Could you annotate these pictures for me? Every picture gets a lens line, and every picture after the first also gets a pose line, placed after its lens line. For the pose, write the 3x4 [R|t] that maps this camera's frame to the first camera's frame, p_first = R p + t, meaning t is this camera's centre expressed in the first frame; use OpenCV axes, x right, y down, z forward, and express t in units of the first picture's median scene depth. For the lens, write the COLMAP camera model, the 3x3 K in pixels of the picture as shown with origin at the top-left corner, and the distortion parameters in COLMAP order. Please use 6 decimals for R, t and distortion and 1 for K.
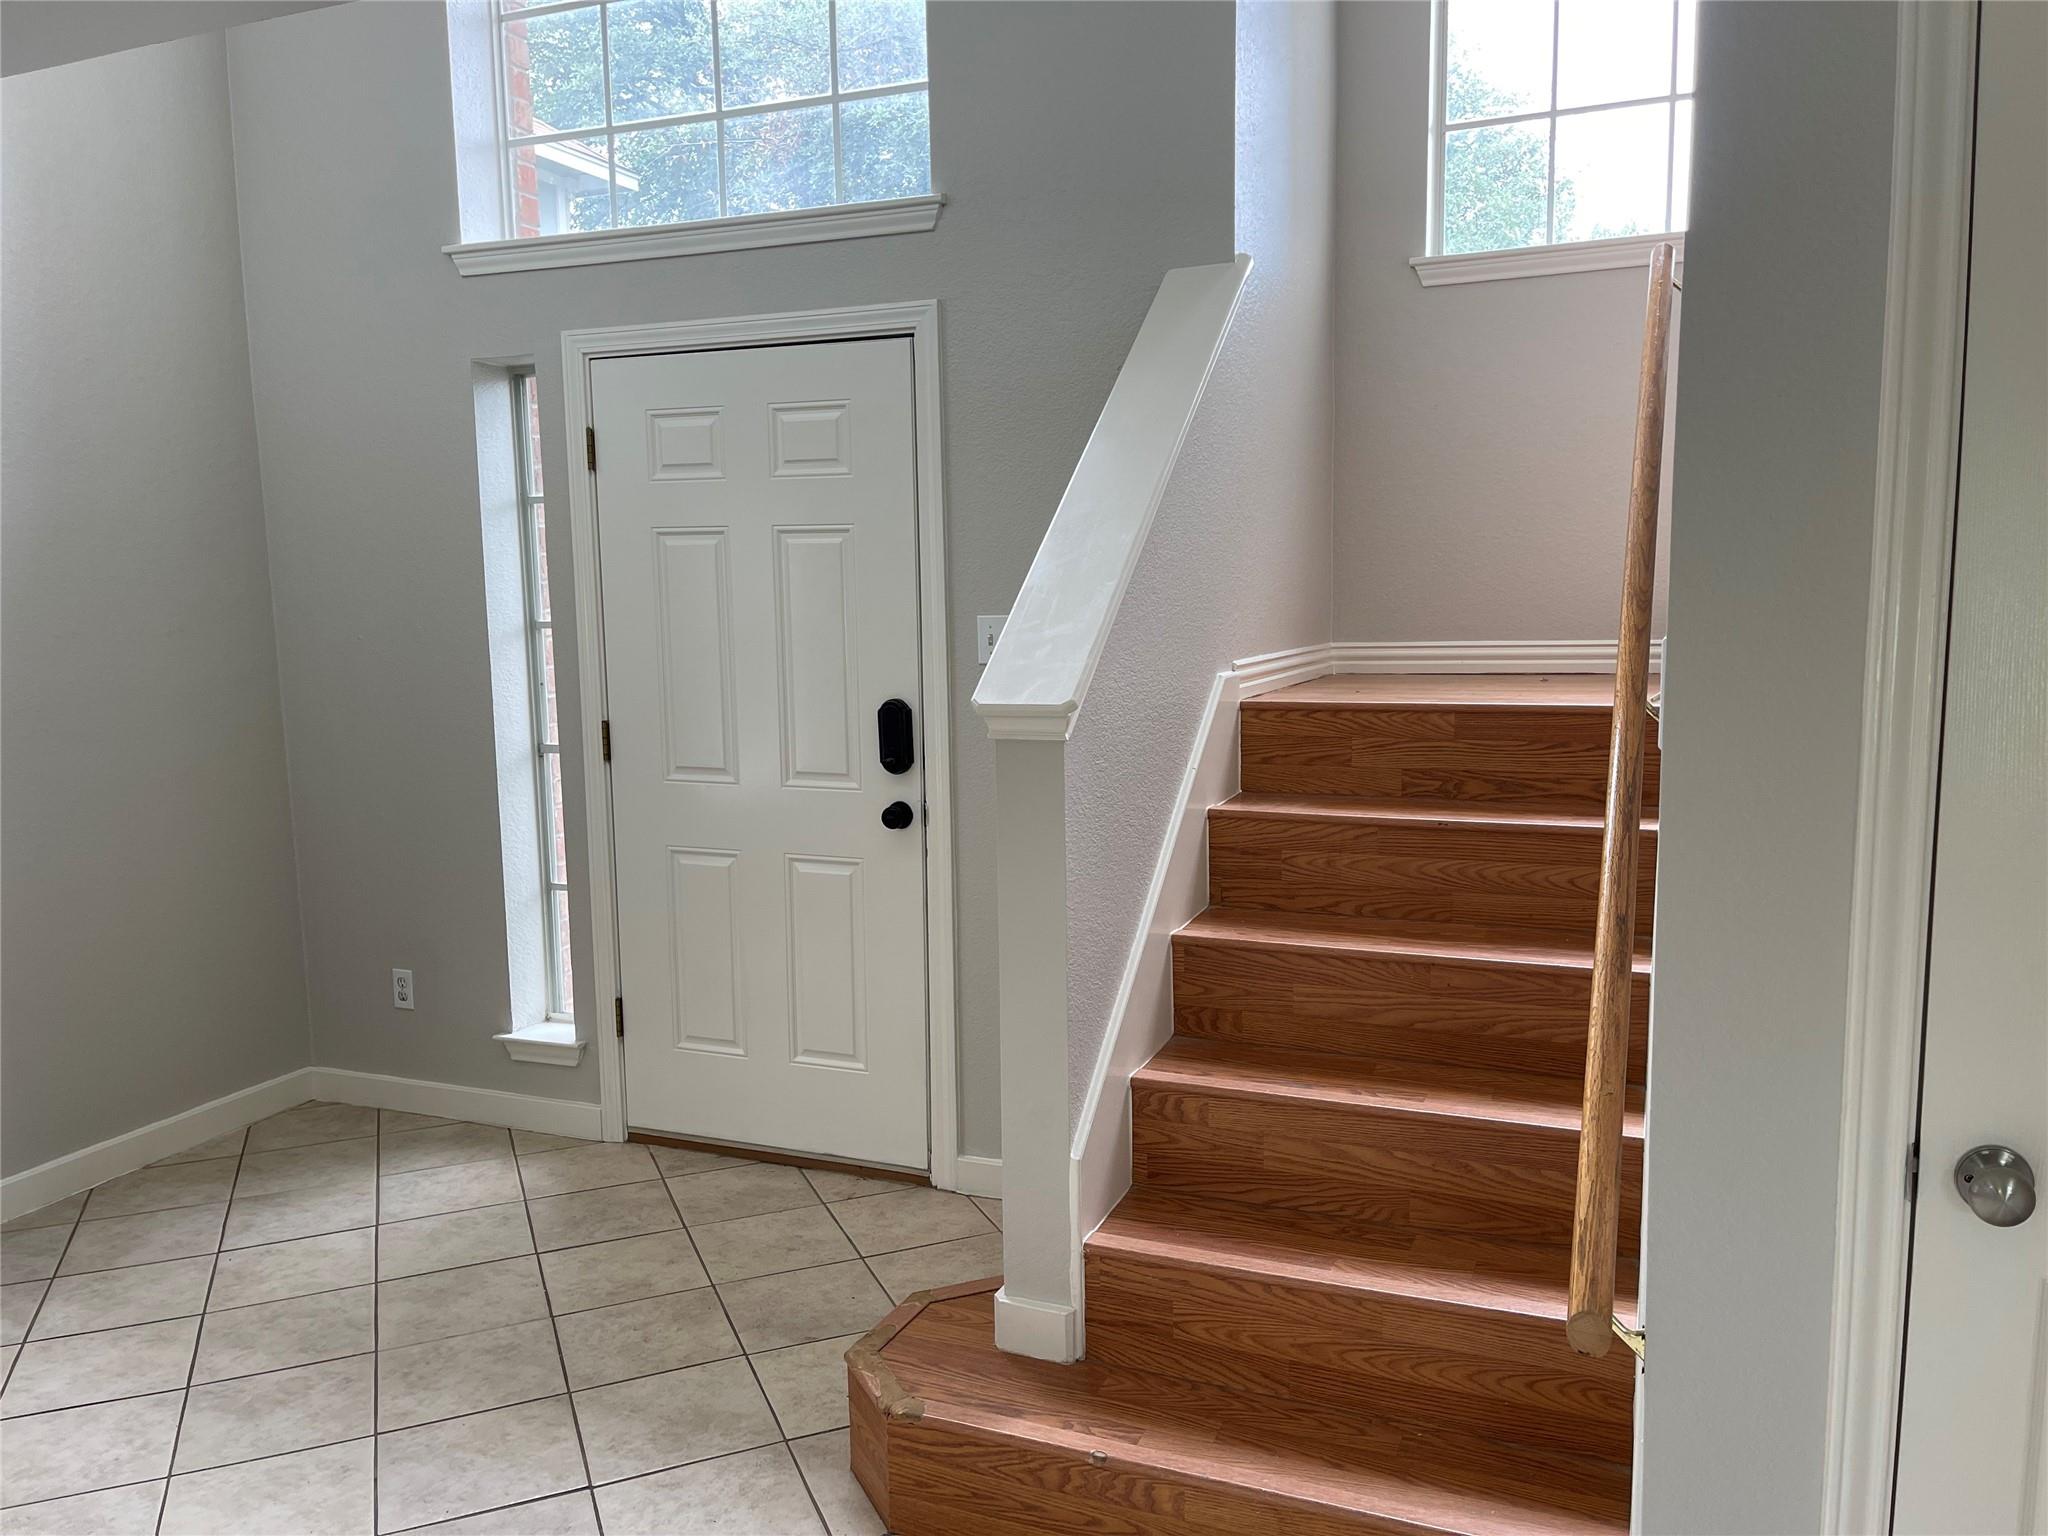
lens RADIAL K [[1555.5, 0, 1032.7], [0, 1555.5, 768.3], [0, 0, 1]] dist [0.066019, -0.076146]
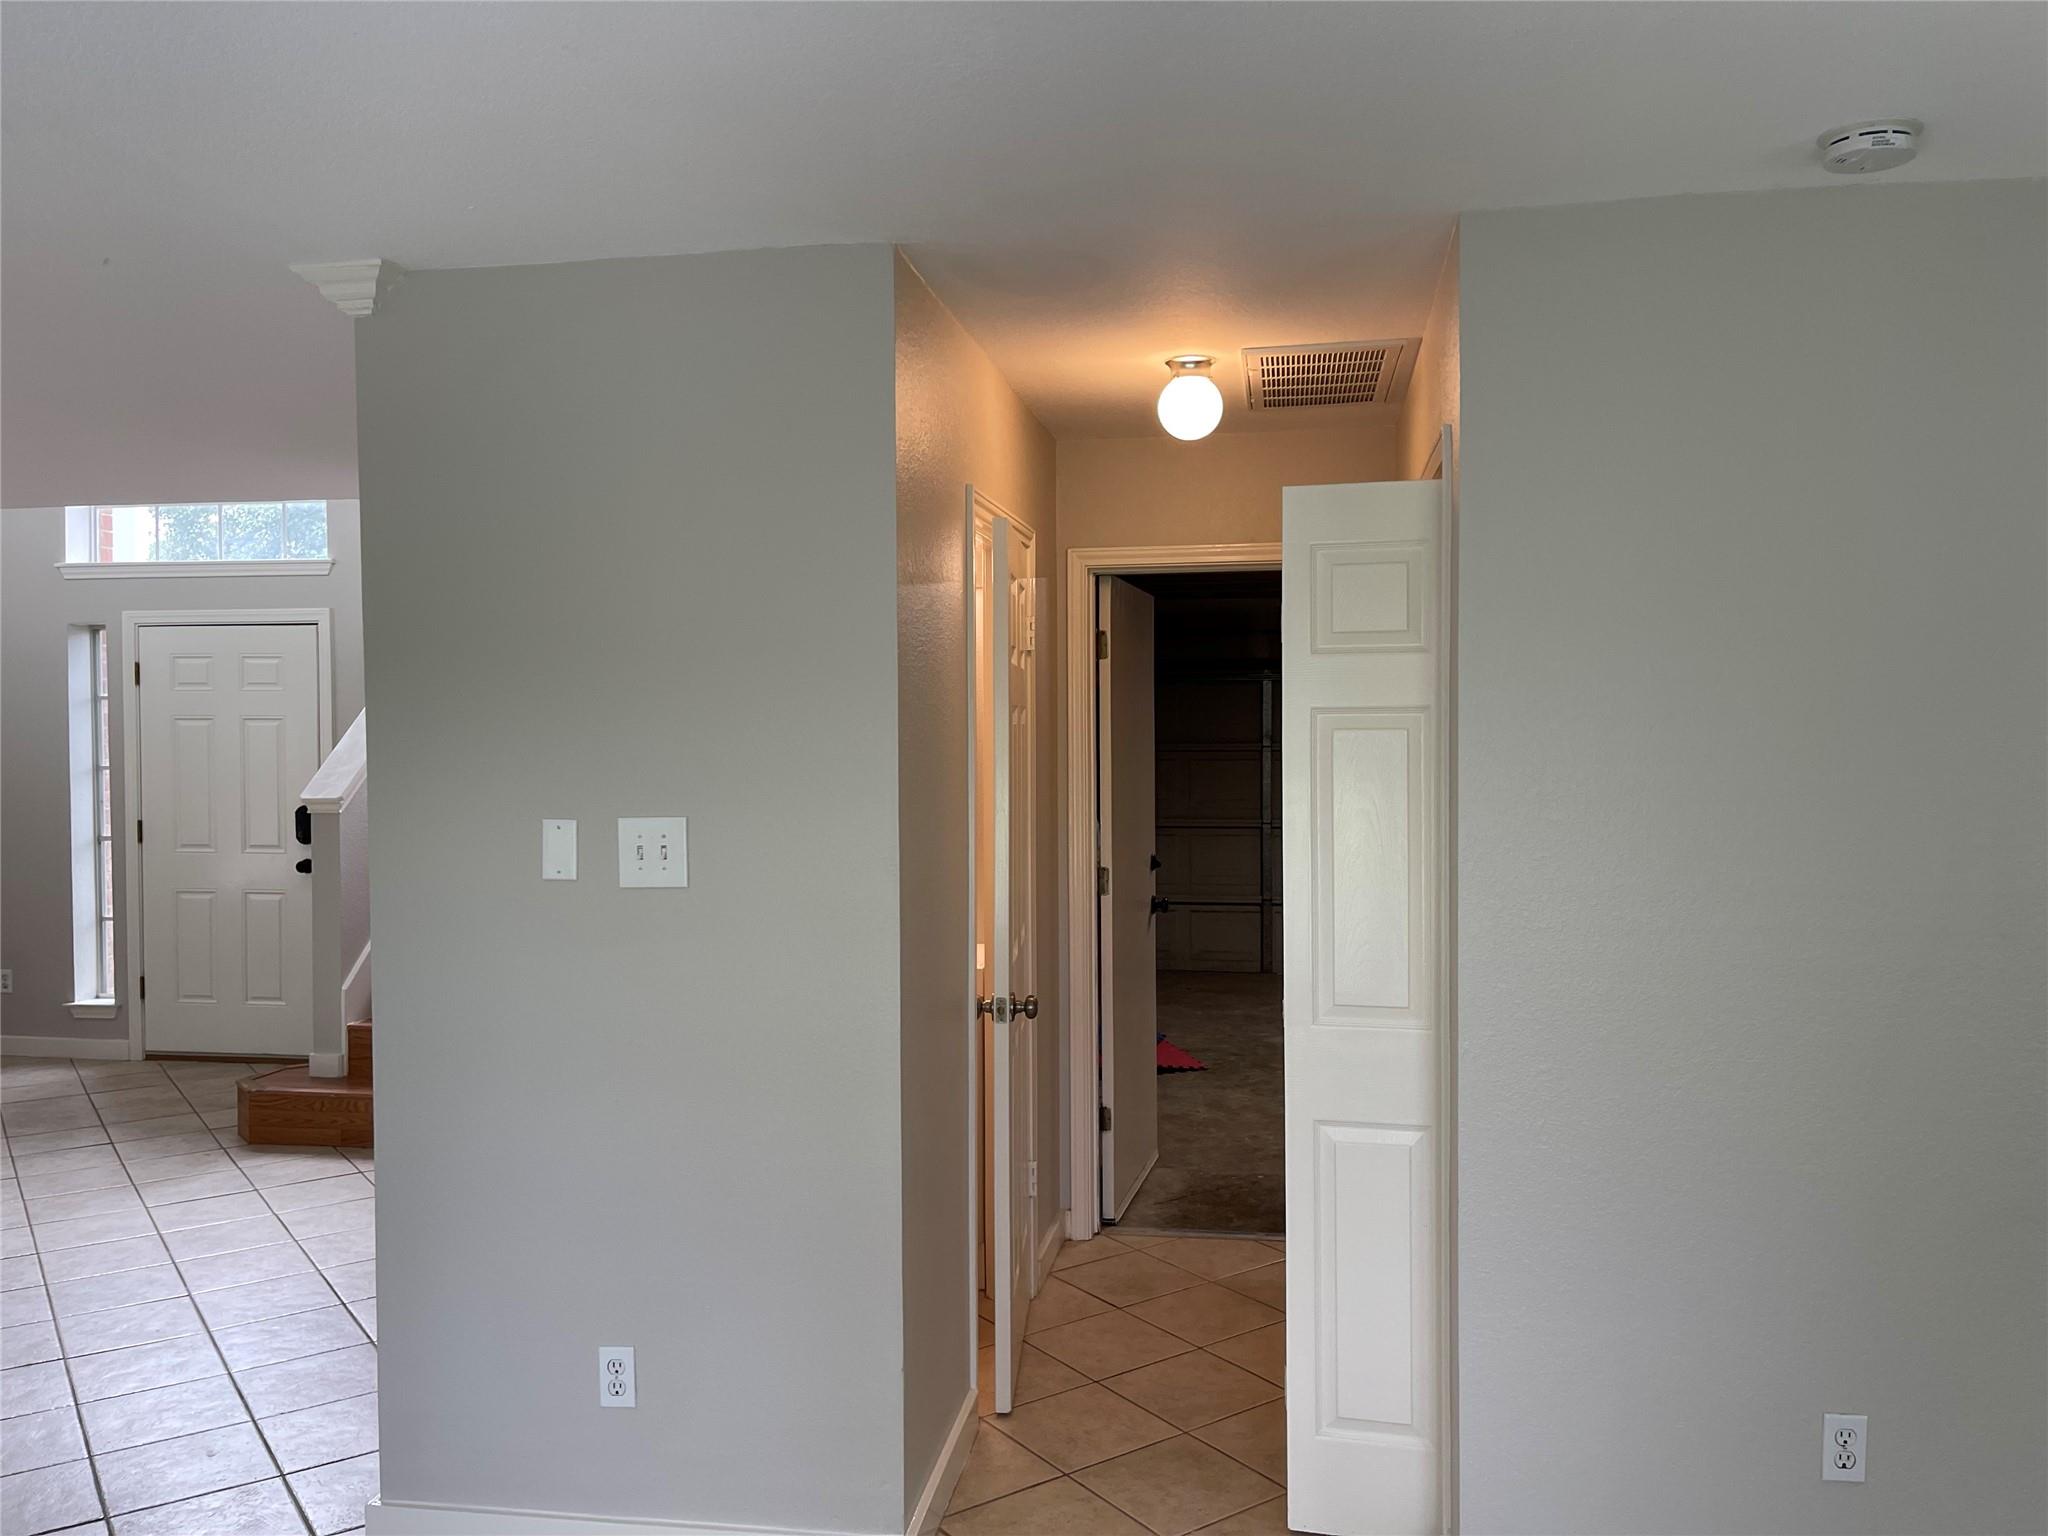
lens RADIAL K [[1555.5, 0, 1032.7], [0, 1555.5, 768.3], [0, 0, 1]] dist [0.066019, -0.076146]
pose [[0.973600, 0.006991, 0.228156, 0.310982], [0.015747, 0.995092, -0.097688, 0.102626], [-0.227719, 0.098702, 0.968711, -0.992587]]
